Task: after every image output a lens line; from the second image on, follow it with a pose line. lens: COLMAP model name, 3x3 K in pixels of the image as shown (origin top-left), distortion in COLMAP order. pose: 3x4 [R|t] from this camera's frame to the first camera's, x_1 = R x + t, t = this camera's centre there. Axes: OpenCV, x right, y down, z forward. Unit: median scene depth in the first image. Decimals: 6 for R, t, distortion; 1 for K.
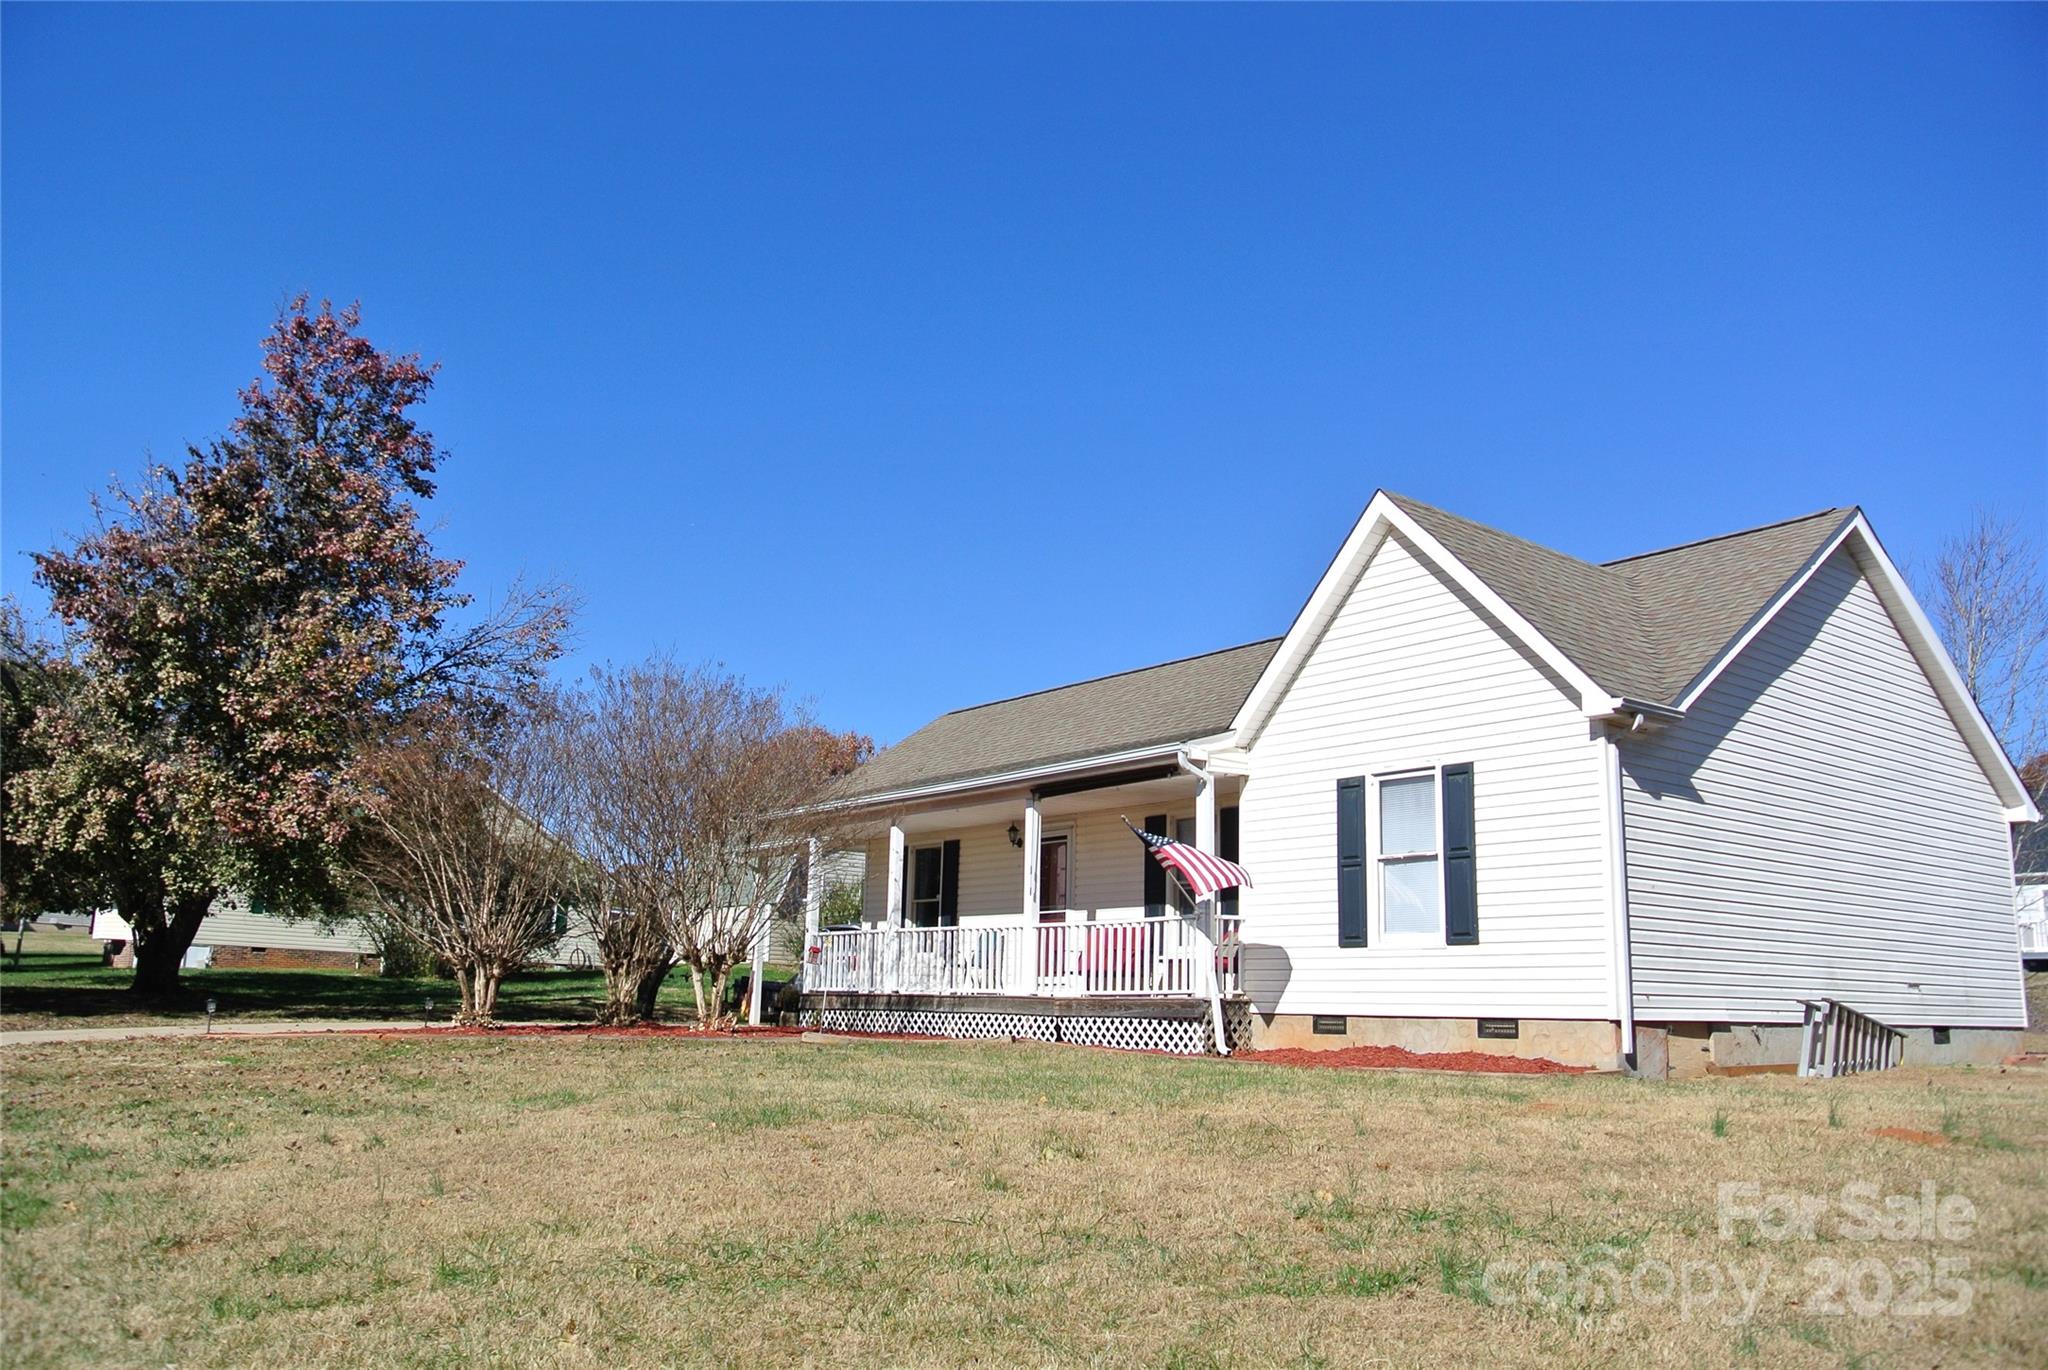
lens RADIAL K [[1597.1, 0, 1016.5], [0, 1597.1, 690.2], [0, 0, 1]] dist [-0.085838, 0.032611]
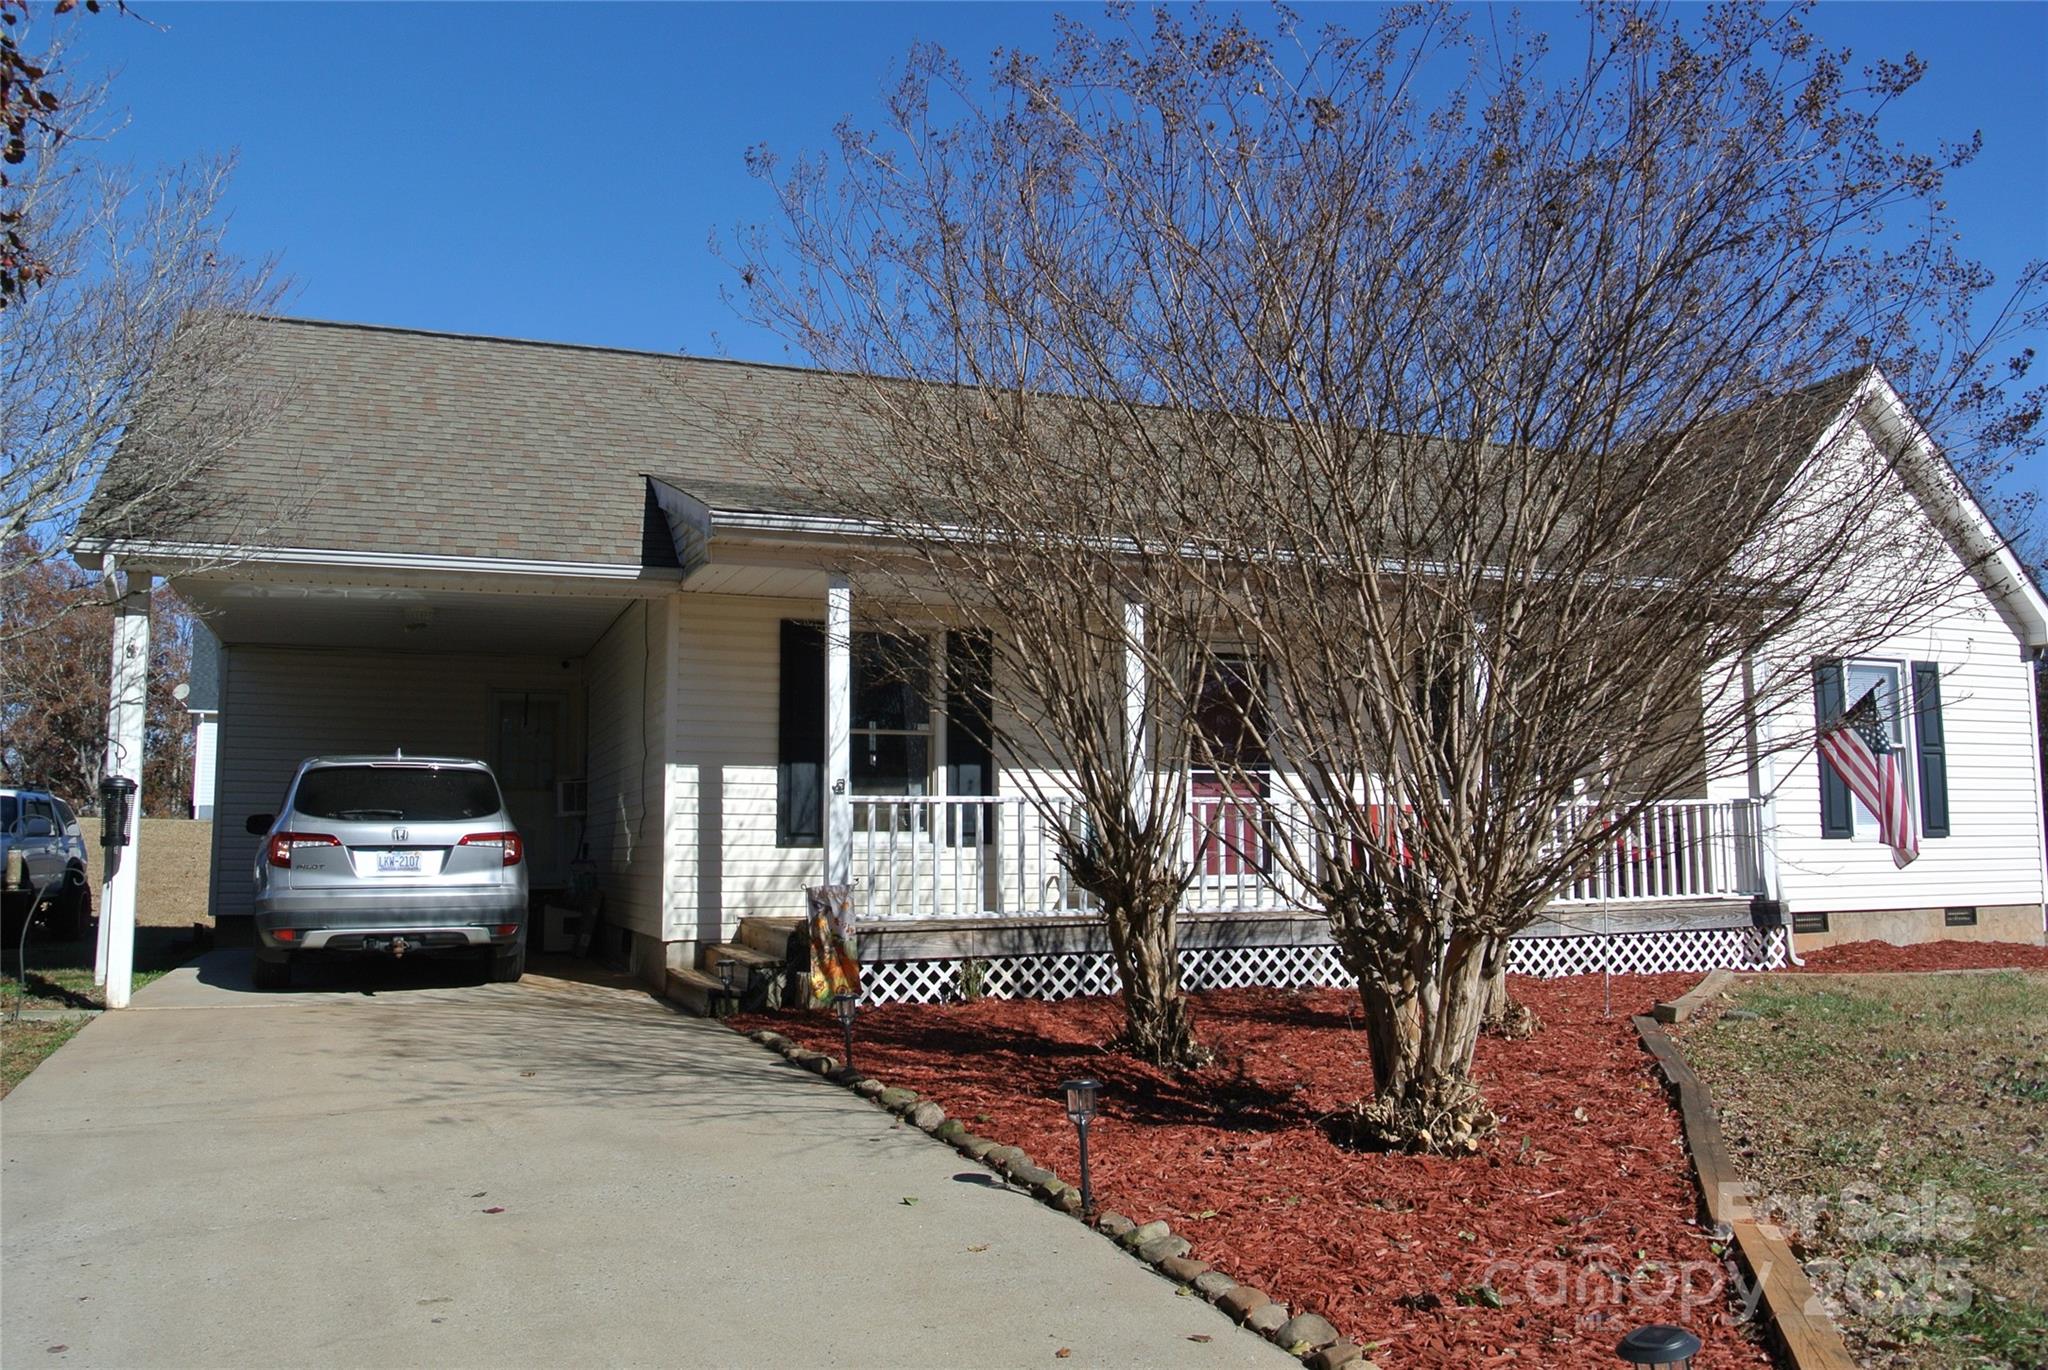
lens RADIAL K [[1597.1, 0, 1029.4], [0, 1597.1, 676.1], [0, 0, 1]] dist [-0.085838, 0.032611]
pose [[0.278203, 0.074806, 0.957605, -0.795200], [-0.177556, 0.983786, -0.025268, 0.172489], [-0.943969, -0.162999, 0.286975, 1.180807]]
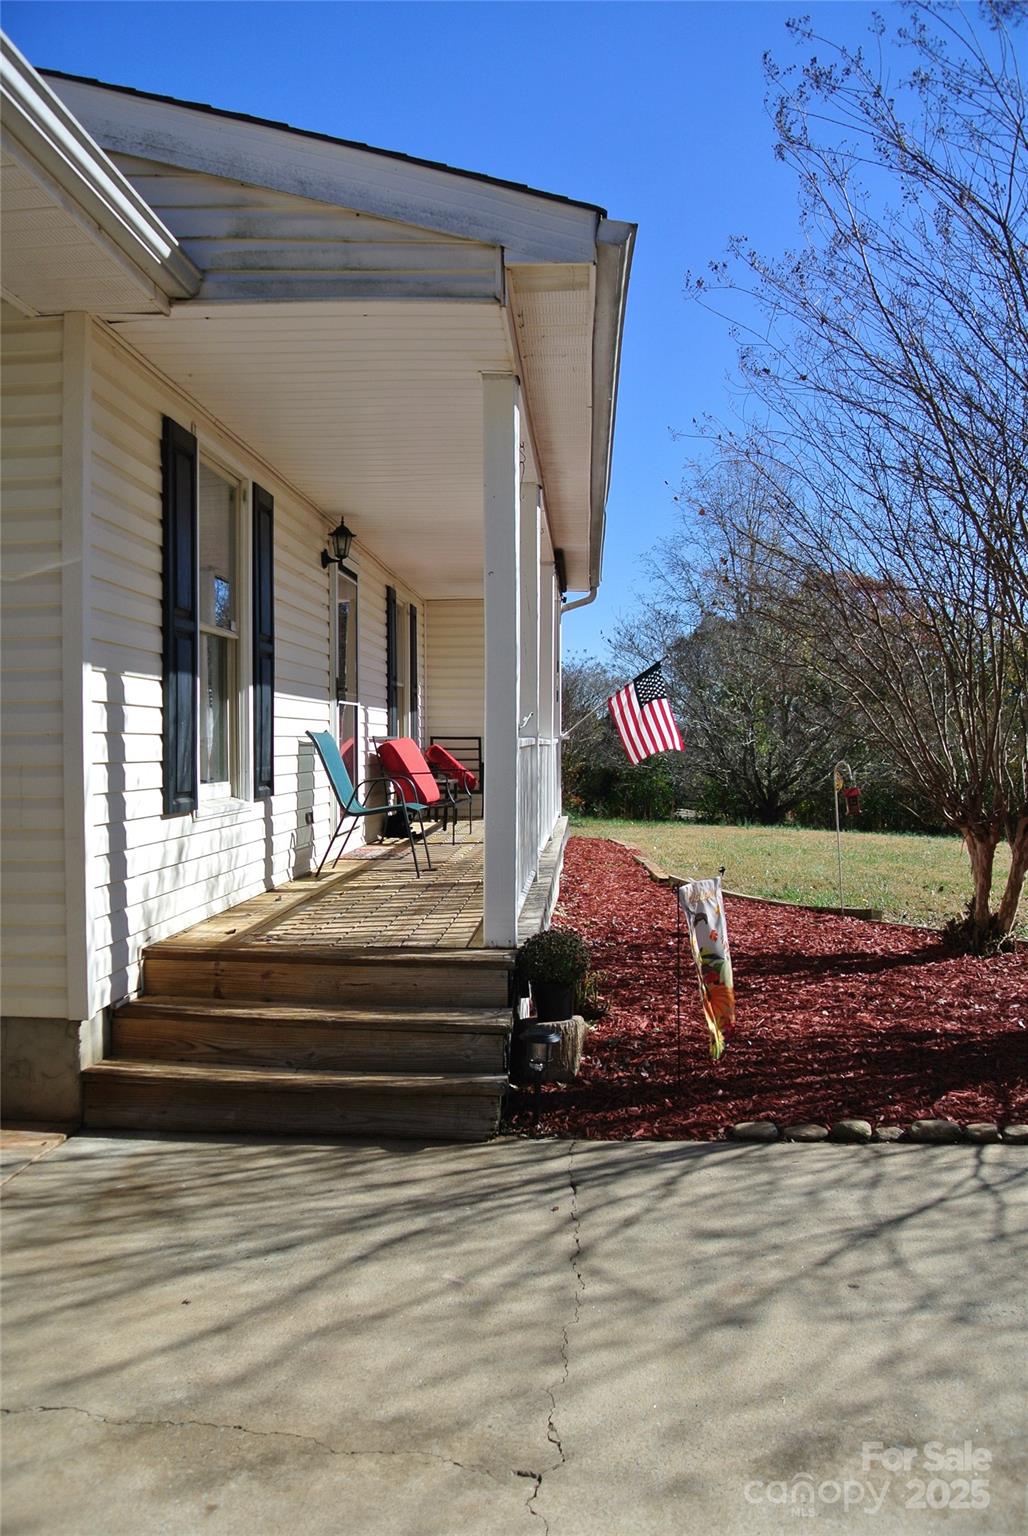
lens RADIAL K [[1197.8, 0, 504.6], [0, 1197.8, 774.7], [0, 0, 1]] dist [-0.085838, 0.032611]
pose [[-0.744607, -0.046015, 0.665915, -0.393686], [-0.150508, 0.983504, -0.100333, 0.258883], [-0.650314, -0.174934, -0.739250, 1.663650]]
